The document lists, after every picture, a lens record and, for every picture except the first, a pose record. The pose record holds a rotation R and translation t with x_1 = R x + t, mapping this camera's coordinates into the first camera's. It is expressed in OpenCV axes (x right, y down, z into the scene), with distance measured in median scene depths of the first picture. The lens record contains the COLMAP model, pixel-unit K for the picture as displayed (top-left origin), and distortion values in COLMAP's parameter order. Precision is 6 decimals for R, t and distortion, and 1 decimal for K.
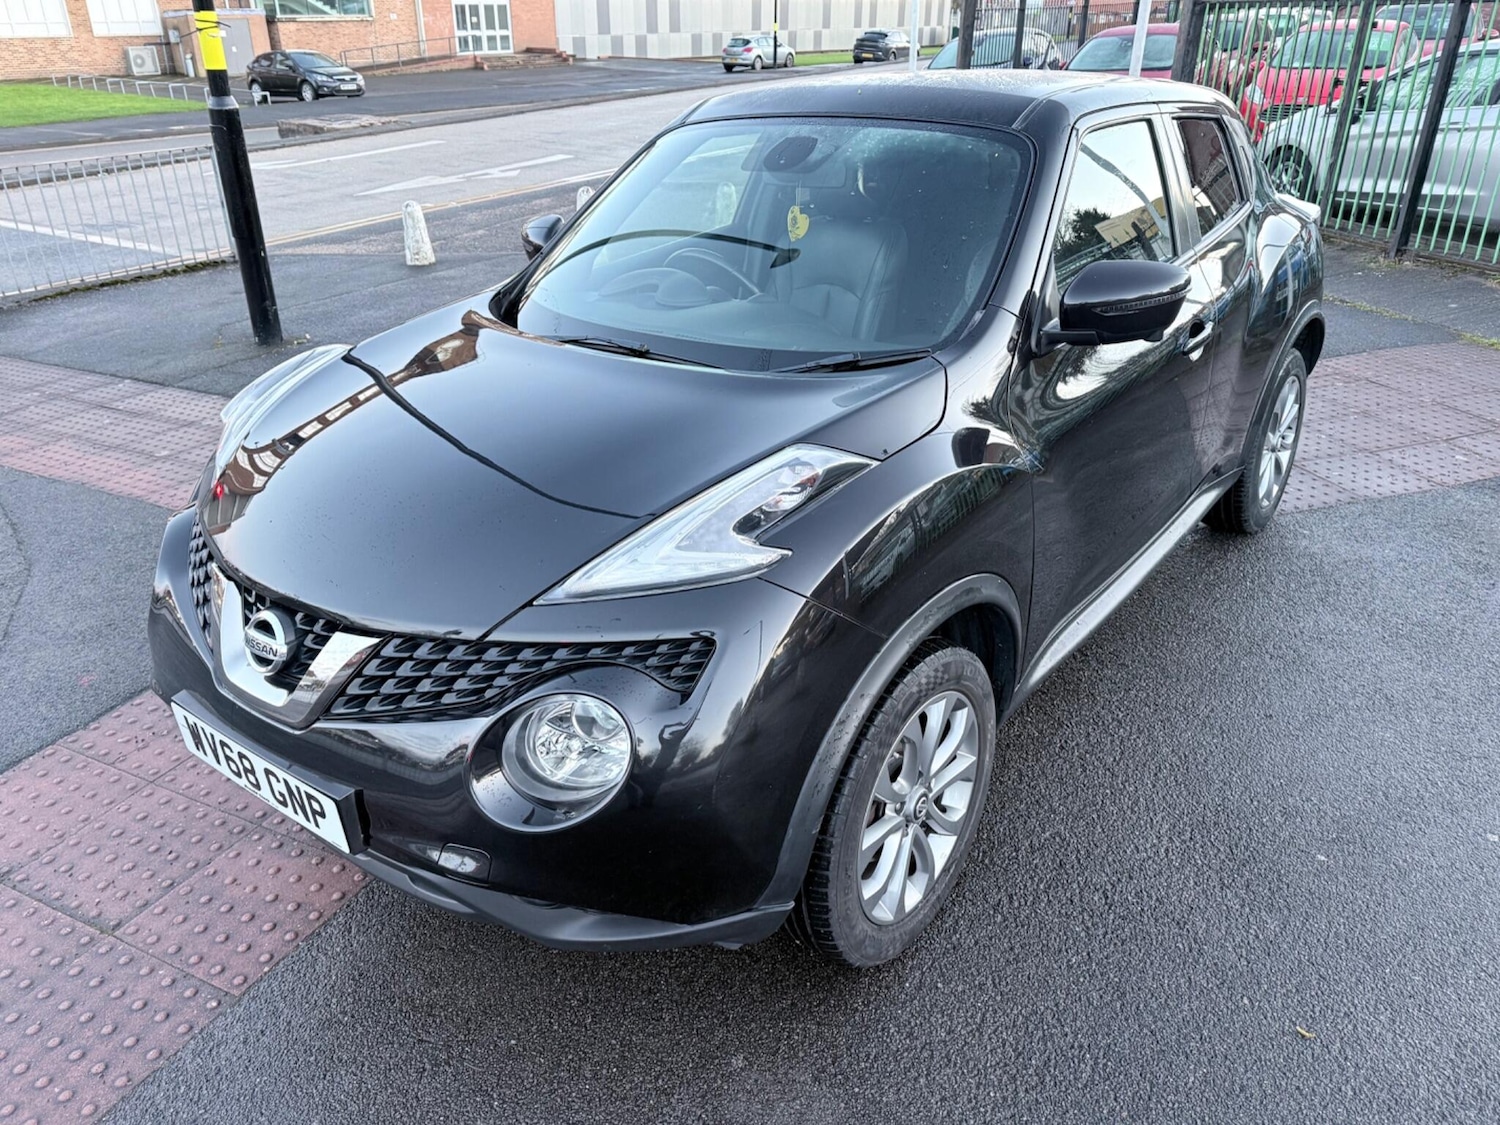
lens RADIAL K [[1105.2, 0, 757.5], [0, 1105.2, 568.2], [0, 0, 1]] dist [0.032426, -0.036963]
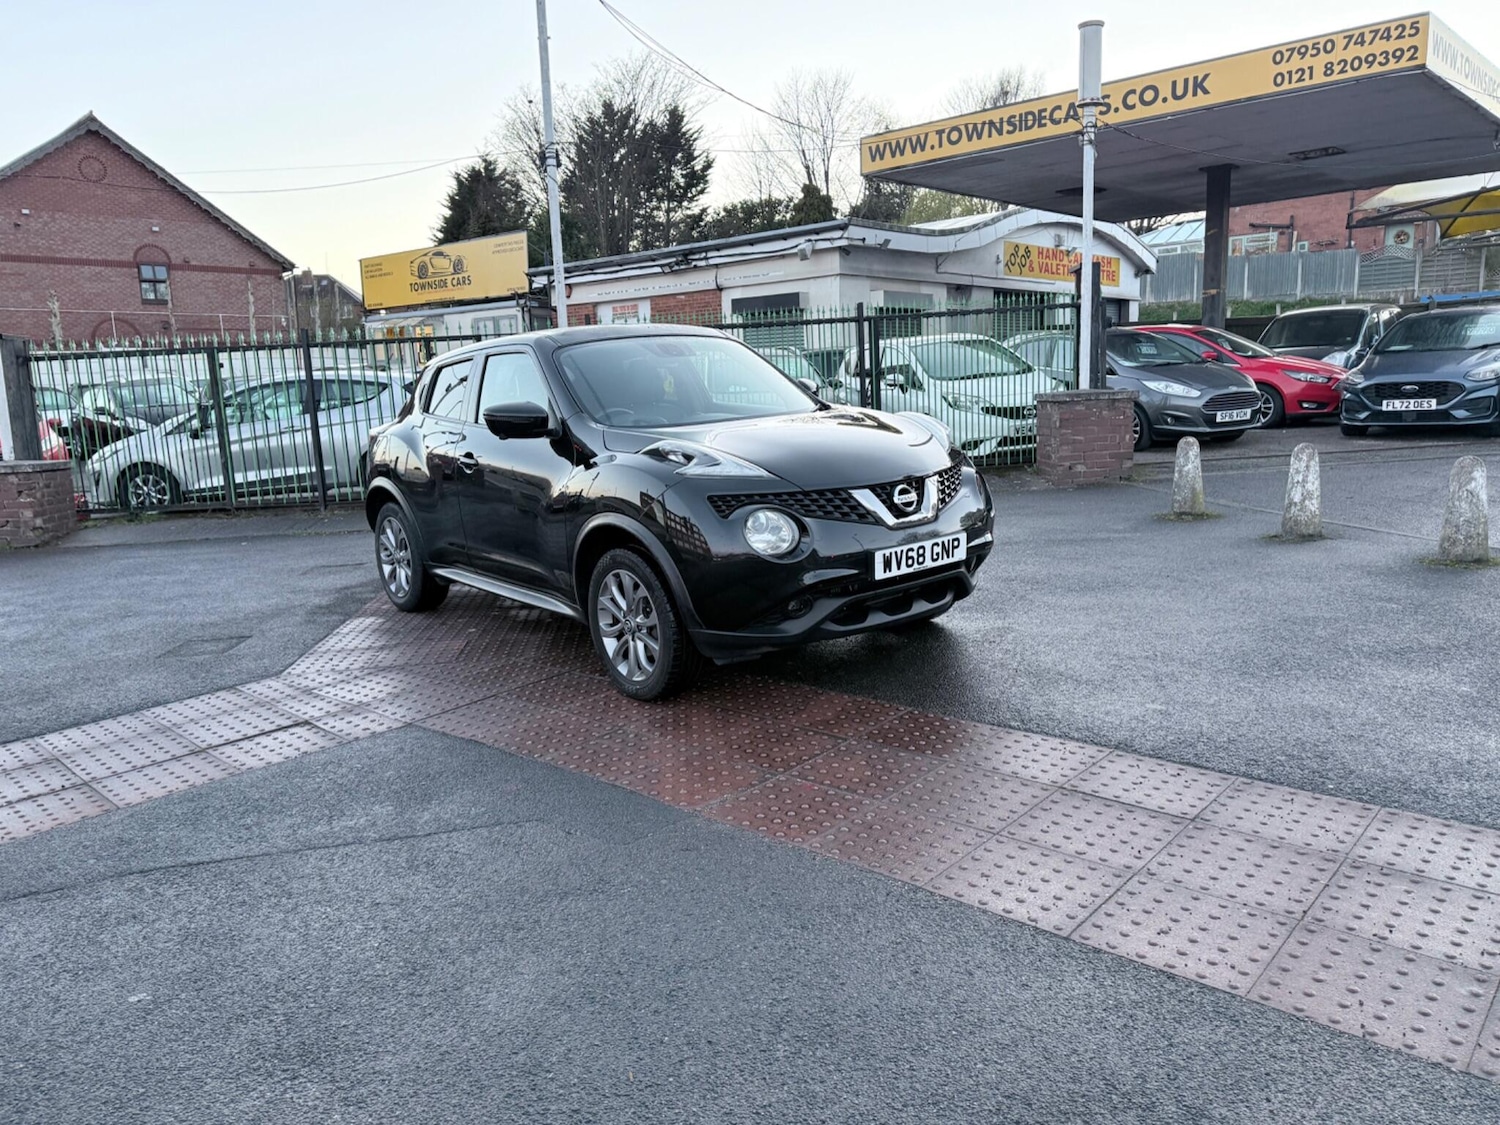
lens RADIAL K [[1105.2, 0, 738.7], [0, 1105.2, 565.0], [0, 0, 1]] dist [0.032426, -0.036963]
pose [[0.251406, -0.161860, 0.954252, -1.726507], [0.468953, 0.882834, 0.026196, -0.020678], [-0.846686, 0.440914, 0.297854, 0.418705]]
